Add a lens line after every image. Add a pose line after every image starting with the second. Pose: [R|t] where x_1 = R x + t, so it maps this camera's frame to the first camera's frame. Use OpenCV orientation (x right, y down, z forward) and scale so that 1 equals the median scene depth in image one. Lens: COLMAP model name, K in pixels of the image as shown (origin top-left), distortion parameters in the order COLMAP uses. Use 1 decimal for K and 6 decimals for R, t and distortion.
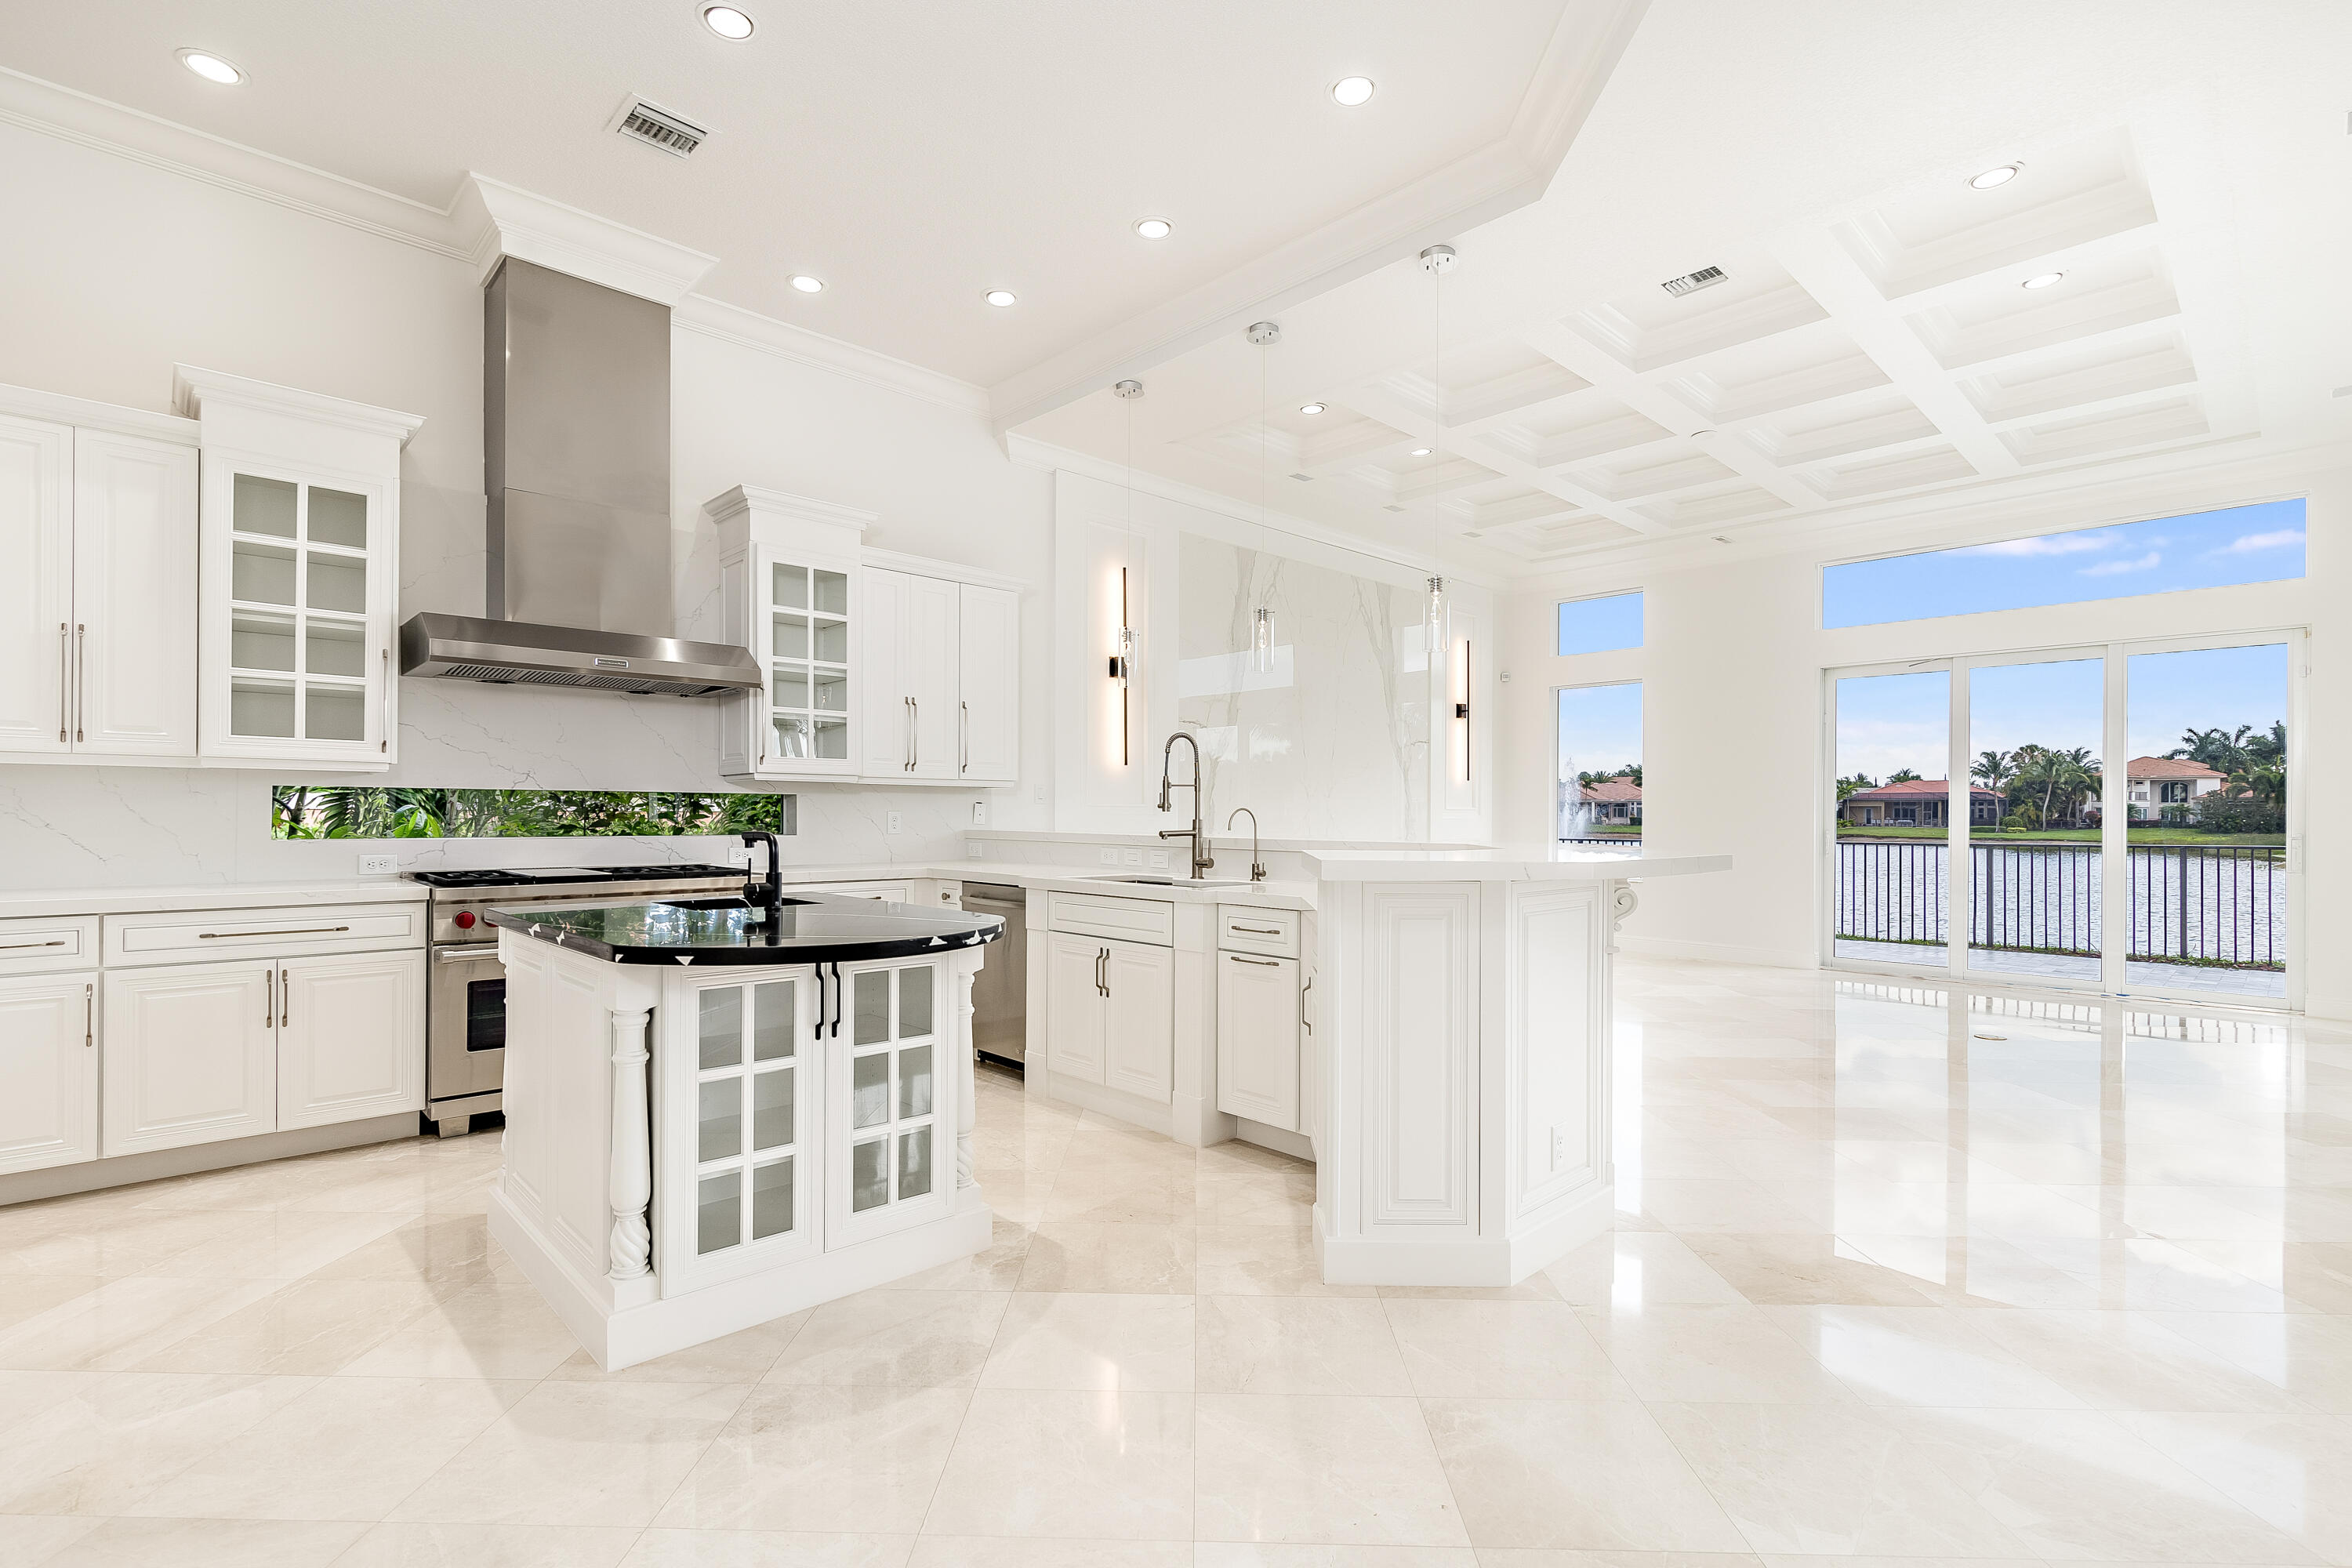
lens RADIAL K [[1077.1, 0, 1174.2], [0, 1077.1, 794.7], [0, 0, 1]] dist [0.005599, -0.001630]
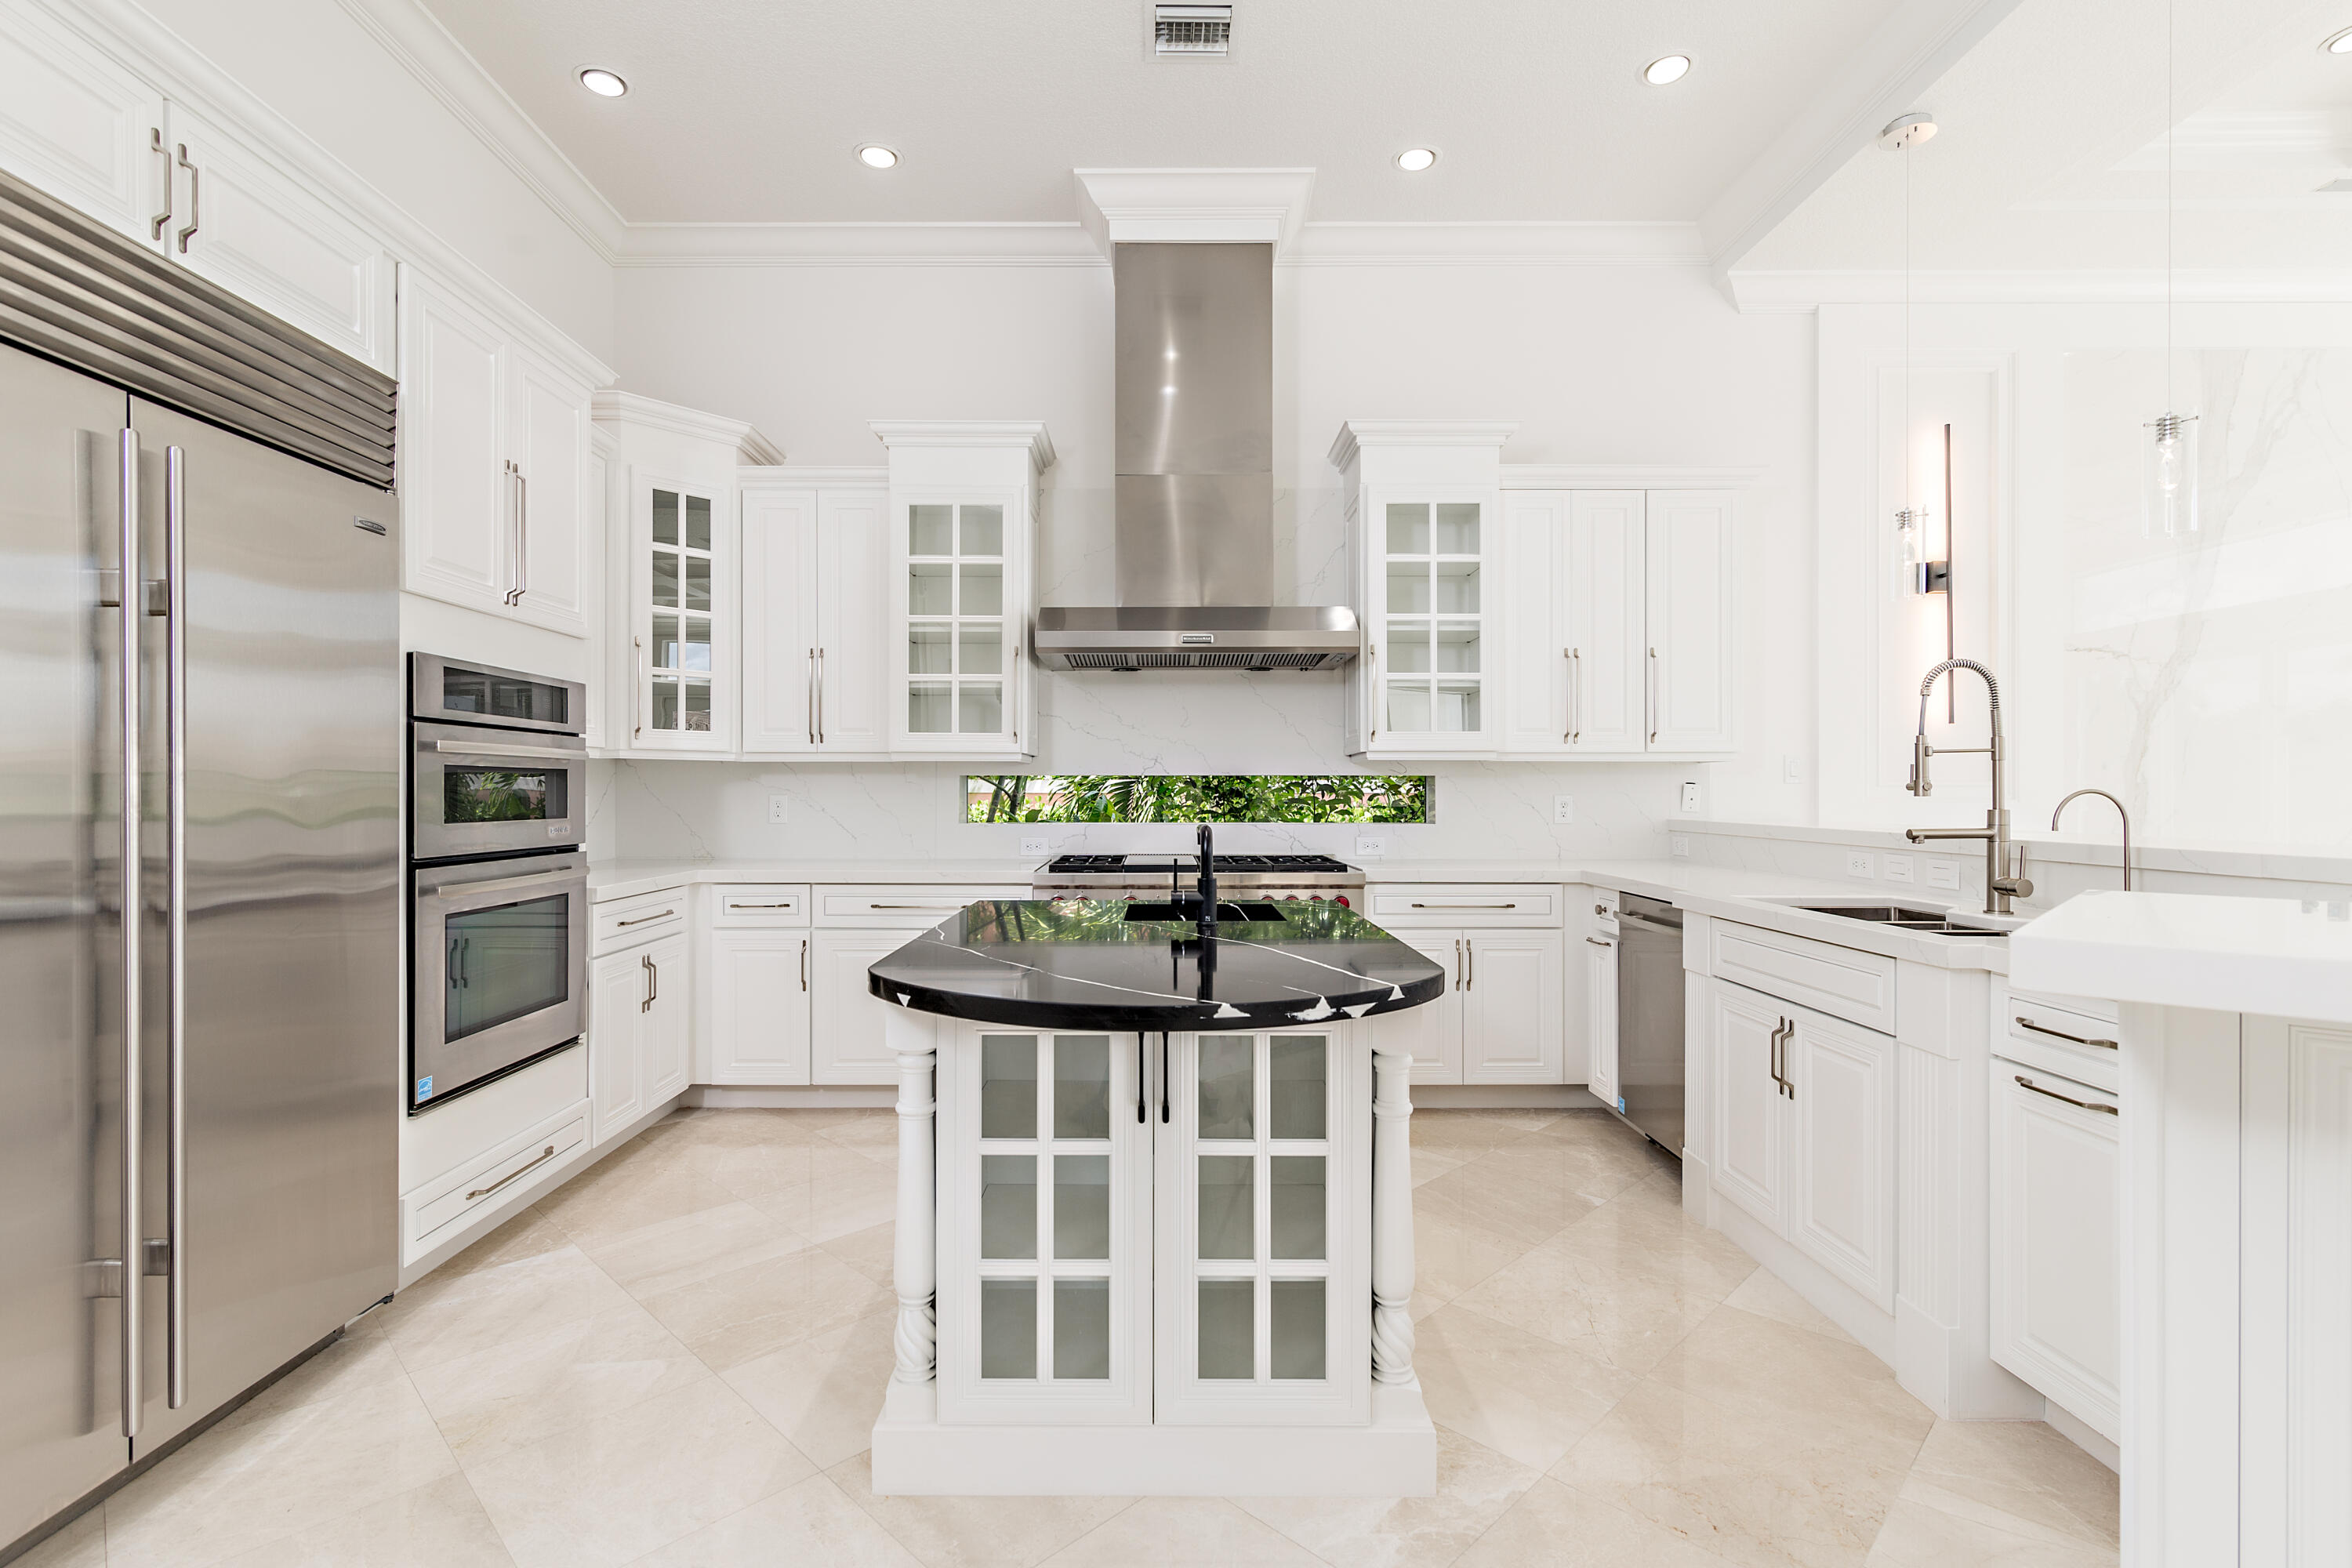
lens RADIAL K [[1077.1, 0, 1166.8], [0, 1077.1, 787.7], [0, 0, 1]] dist [0.005599, -0.001630]
pose [[0.722001, -0.007017, -0.691856, 0.107056], [0.014897, 0.999874, 0.005406, 0.001863], [0.691731, -0.014210, 0.722015, 0.306505]]
